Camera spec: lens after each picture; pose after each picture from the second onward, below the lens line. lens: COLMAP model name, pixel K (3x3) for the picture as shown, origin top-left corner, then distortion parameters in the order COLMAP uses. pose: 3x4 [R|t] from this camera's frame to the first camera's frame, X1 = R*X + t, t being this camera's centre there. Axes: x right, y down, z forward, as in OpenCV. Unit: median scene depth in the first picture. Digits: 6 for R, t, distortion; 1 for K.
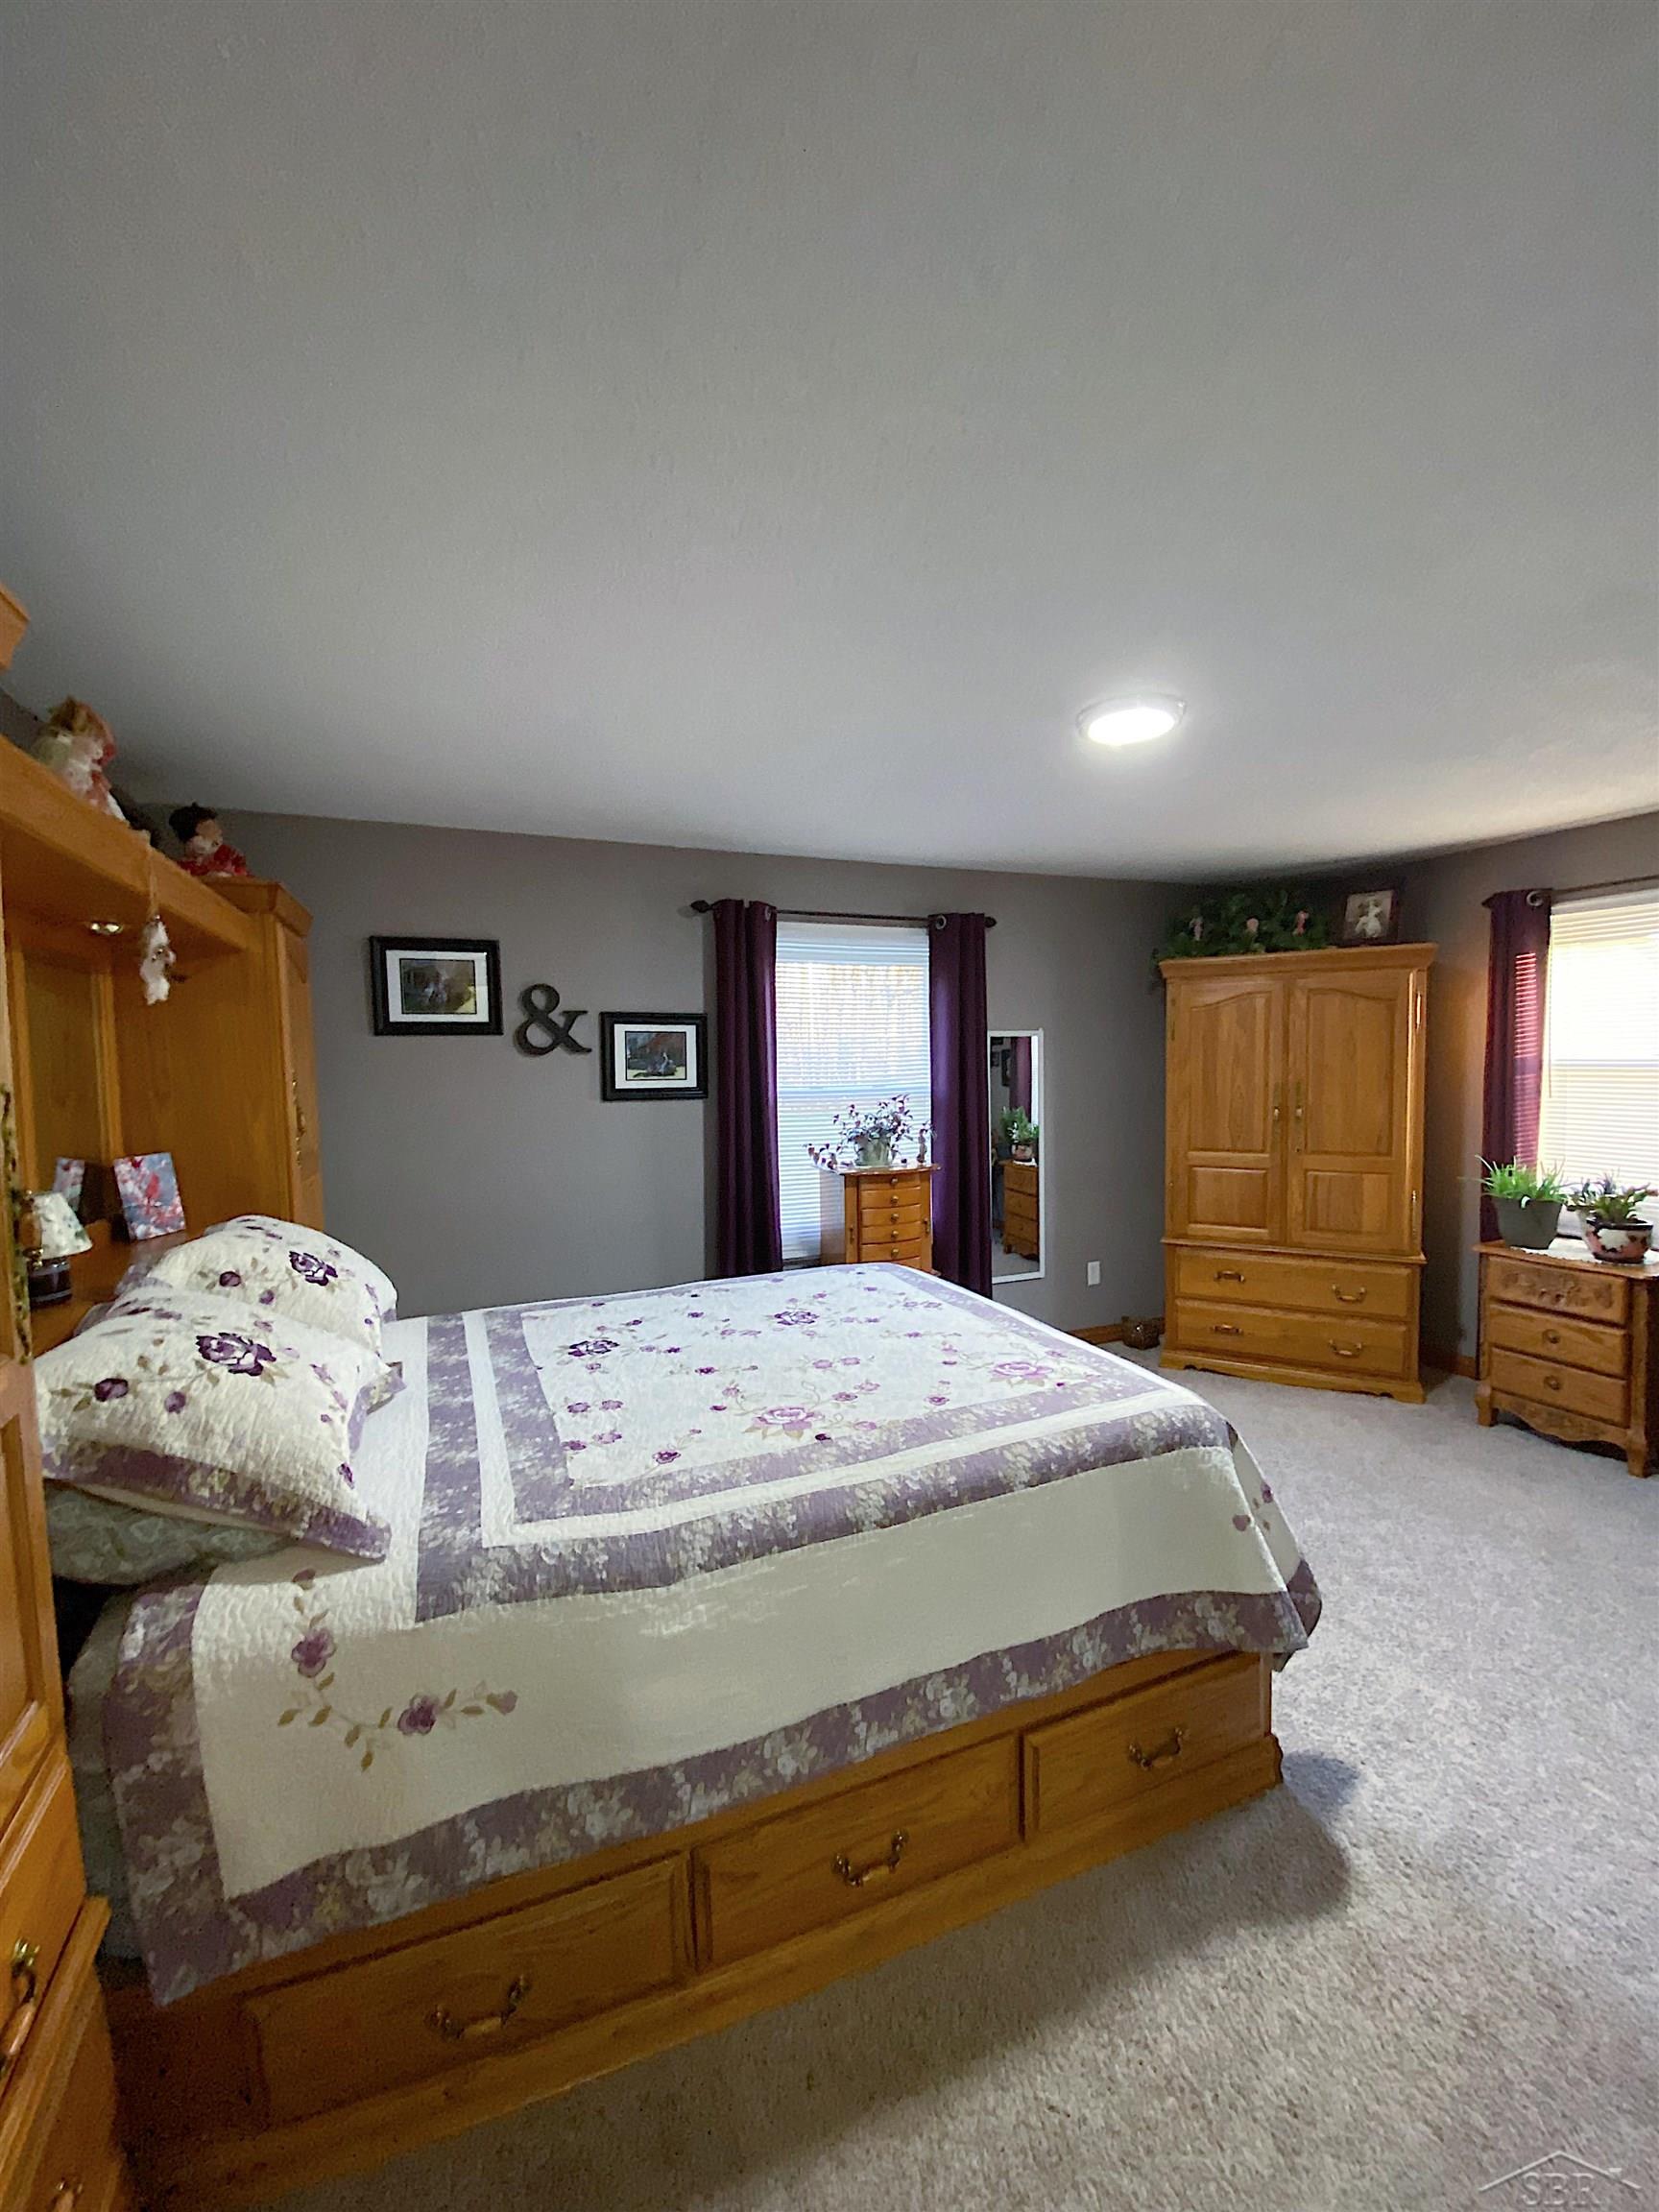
lens RADIAL K [[900.1, 0, 832.5], [0, 900.1, 1107.6], [0, 0, 1]] dist [0.004412, -0.000045]
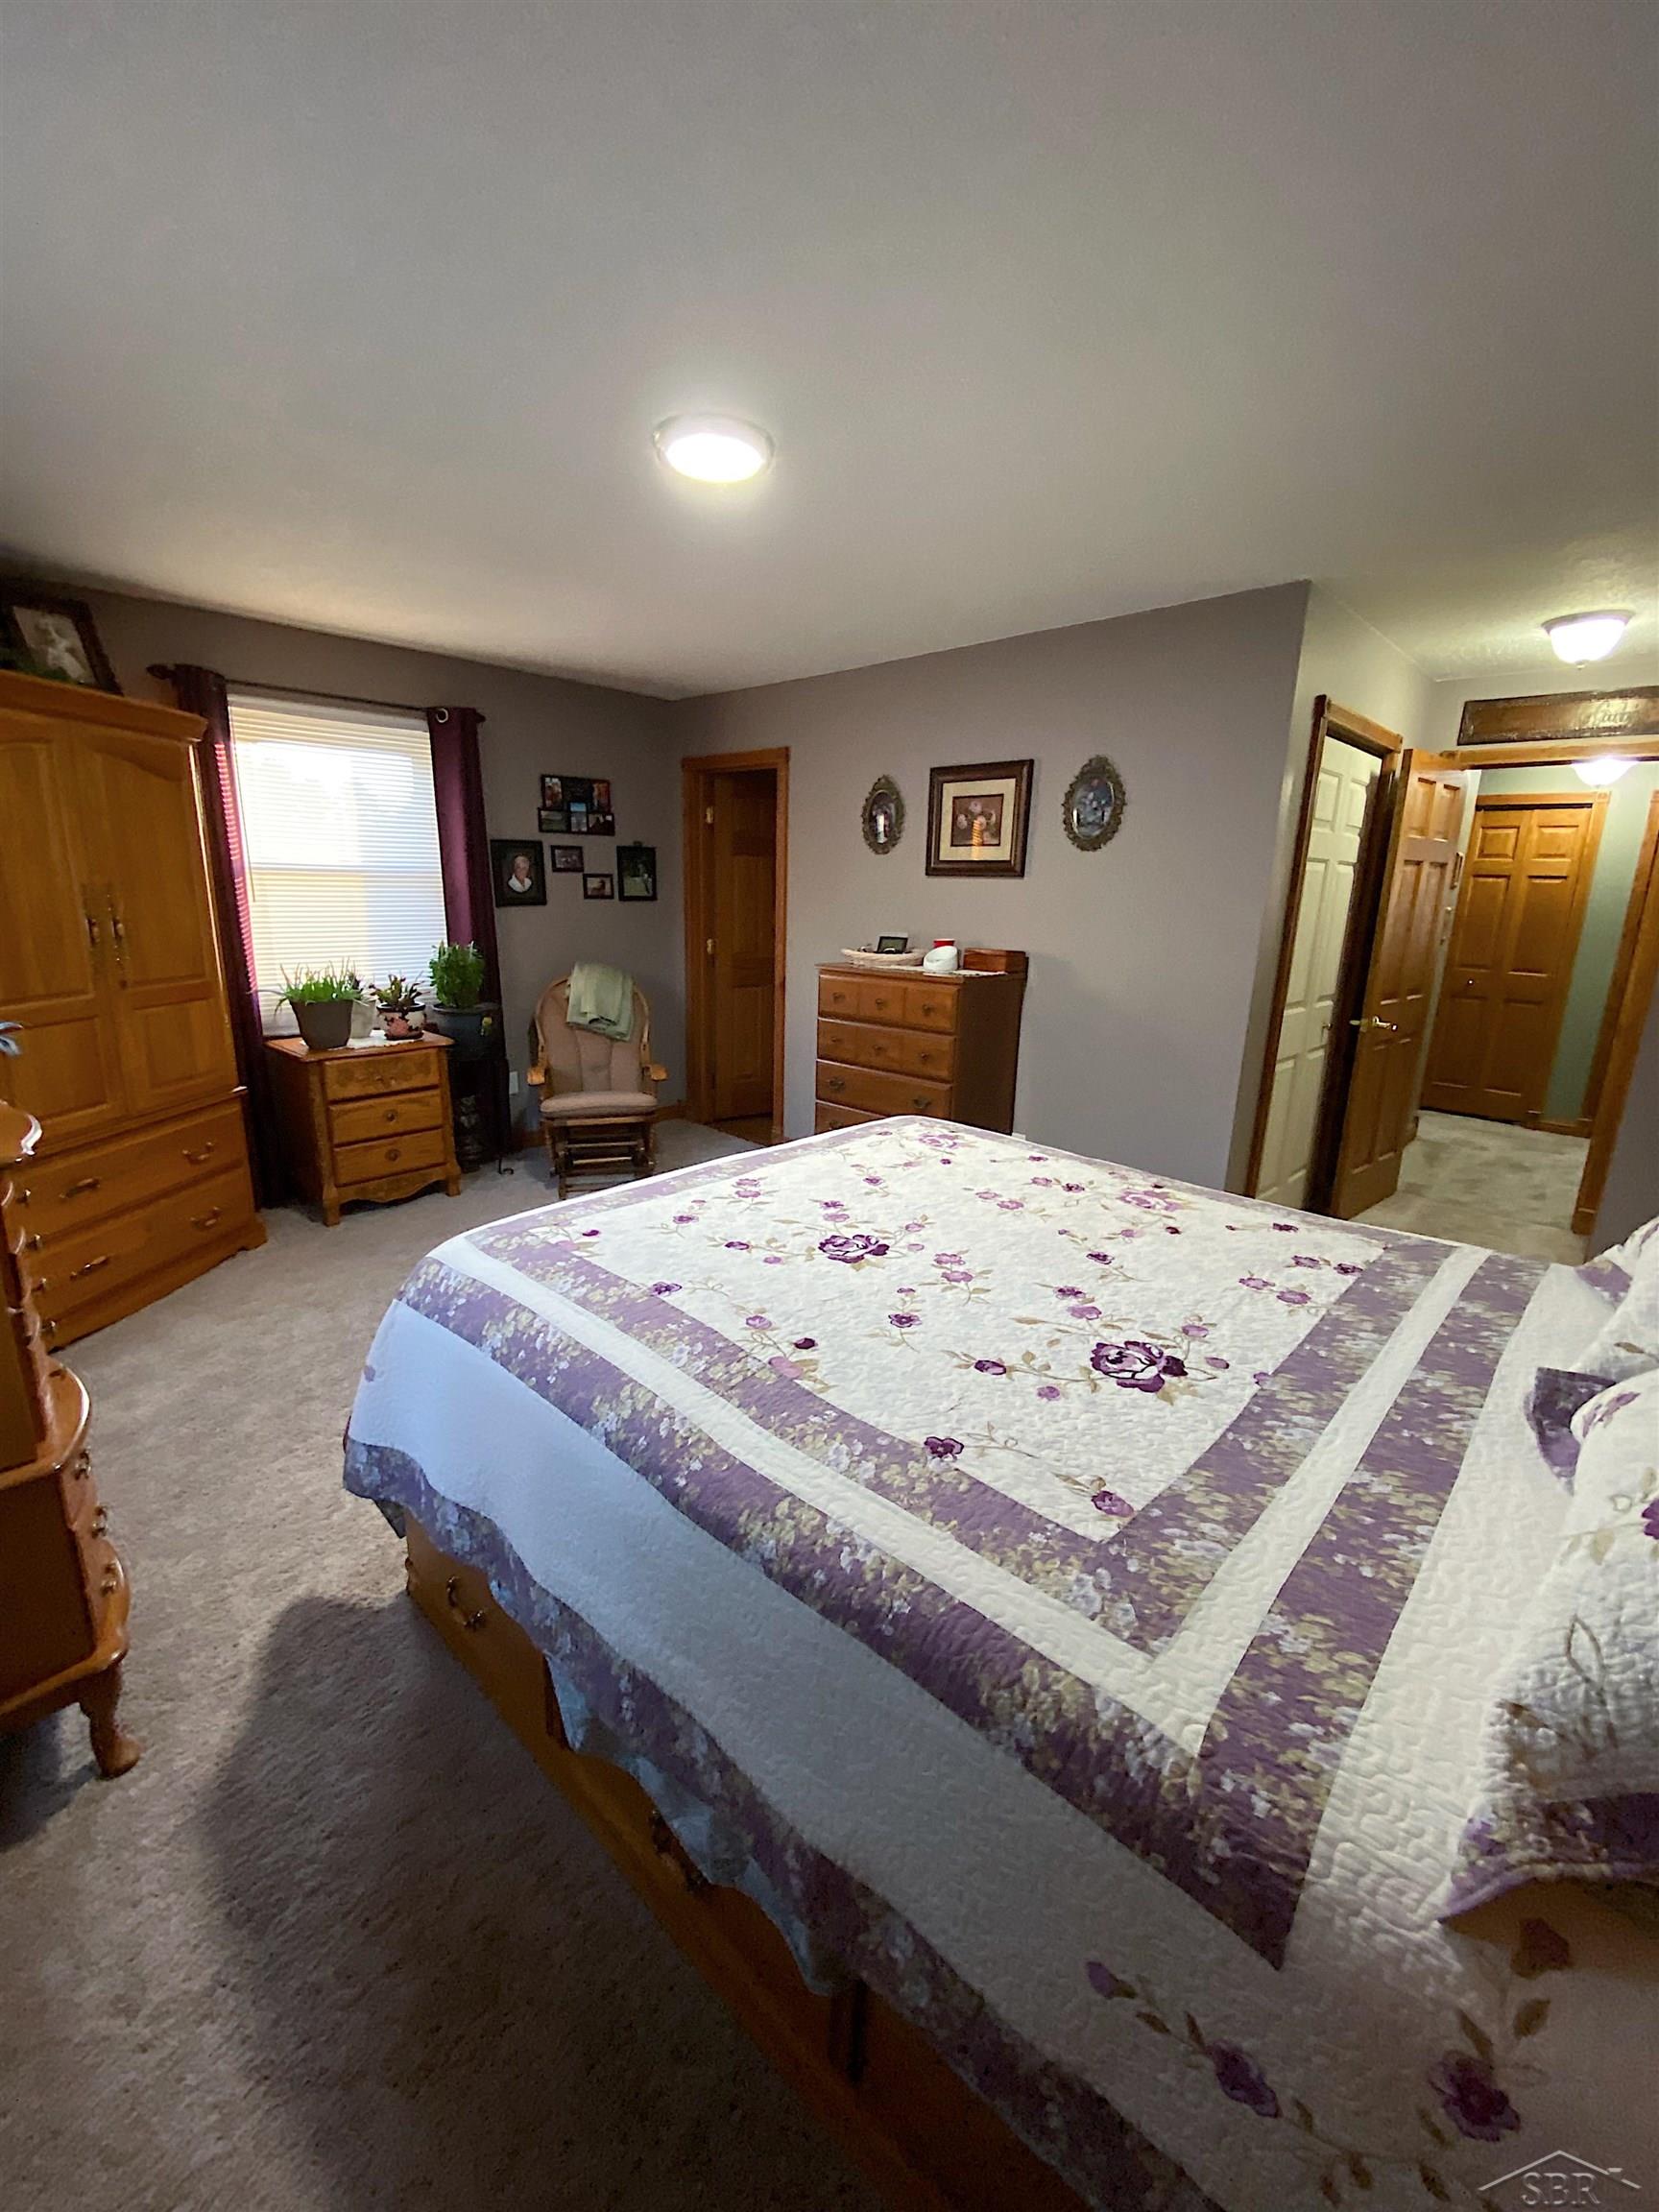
lens RADIAL K [[900.1, 0, 833.8], [0, 900.1, 1109.9], [0, 0, 1]] dist [0.004412, -0.000045]
pose [[-0.393190, -0.221279, 0.892433, -0.627487], [0.035711, 0.966201, 0.255304, -0.034104], [-0.918763, 0.132253, -0.371999, 1.298686]]
